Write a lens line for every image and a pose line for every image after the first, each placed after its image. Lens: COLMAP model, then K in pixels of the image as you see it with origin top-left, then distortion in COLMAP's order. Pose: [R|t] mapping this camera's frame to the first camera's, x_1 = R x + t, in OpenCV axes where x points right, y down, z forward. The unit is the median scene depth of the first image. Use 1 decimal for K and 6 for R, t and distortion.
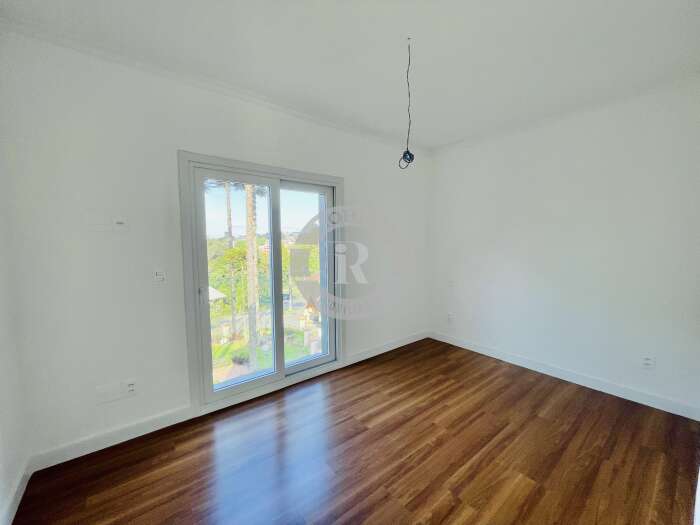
lens RADIAL K [[283.2, 0, 350.0], [0, 283.2, 262.5], [0, 0, 1]] dist [-0.001734, -0.000055]
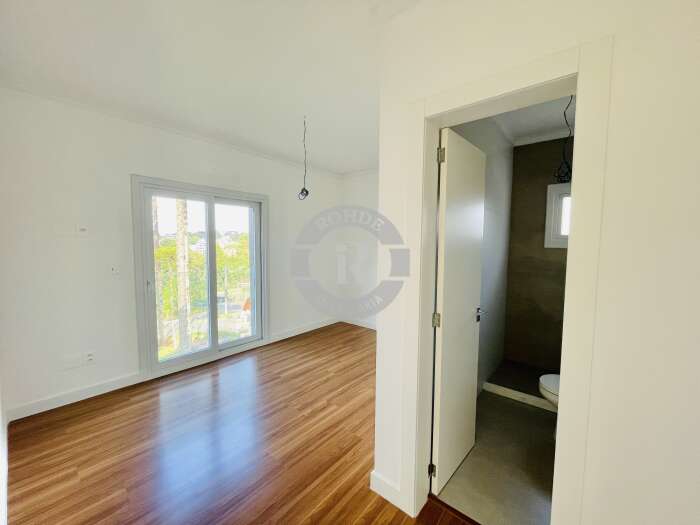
lens RADIAL K [[283.7, 0, 349.9], [0, 283.7, 261.4], [0, 0, 1]] dist [-0.002387, -0.000300]
pose [[0.979458, 0.003178, 0.201625, 0.088111], [-0.001640, 0.999968, -0.007792, 0.009167], [-0.201643, 0.007301, 0.979432, -0.362583]]
